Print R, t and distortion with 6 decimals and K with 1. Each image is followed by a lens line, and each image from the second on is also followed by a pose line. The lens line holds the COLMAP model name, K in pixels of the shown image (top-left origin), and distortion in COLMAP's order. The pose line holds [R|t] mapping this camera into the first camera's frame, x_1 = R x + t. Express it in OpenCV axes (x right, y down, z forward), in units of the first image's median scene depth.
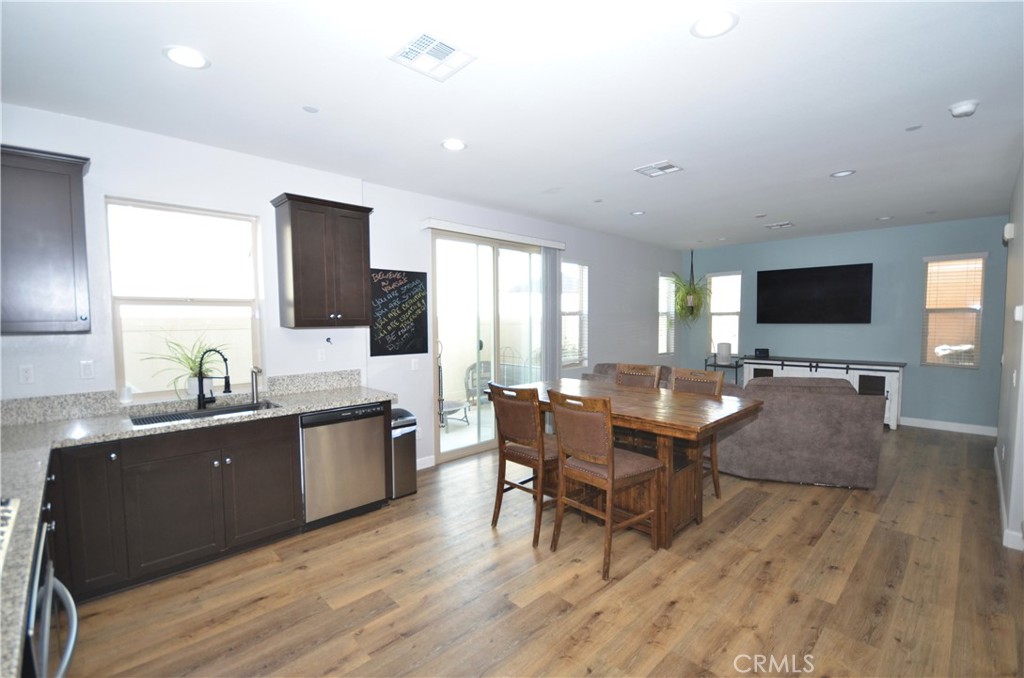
lens RADIAL K [[450.6, 0, 513.2], [0, 450.6, 344.8], [0, 0, 1]] dist [-0.000952, -0.001646]
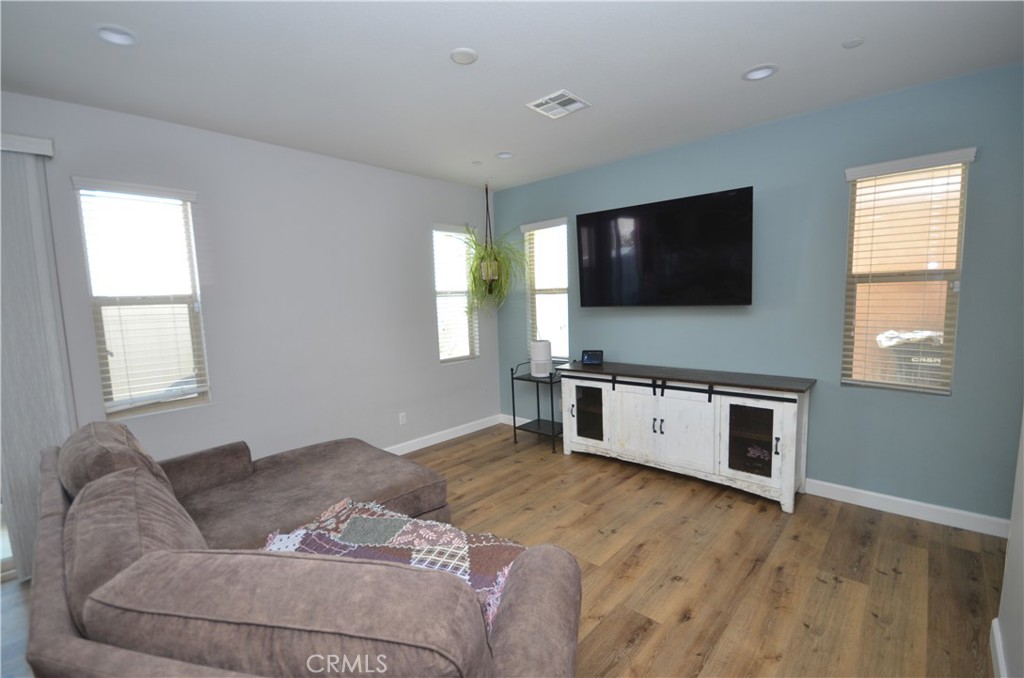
lens RADIAL K [[450.6, 0, 513.3], [0, 450.6, 340.9], [0, 0, 1]] dist [-0.000952, -0.001646]
pose [[0.999350, -0.028941, 0.021514, 0.444340], [0.028038, 0.998759, 0.041168, -0.031012], [-0.022679, -0.040538, 0.998921, 0.424353]]
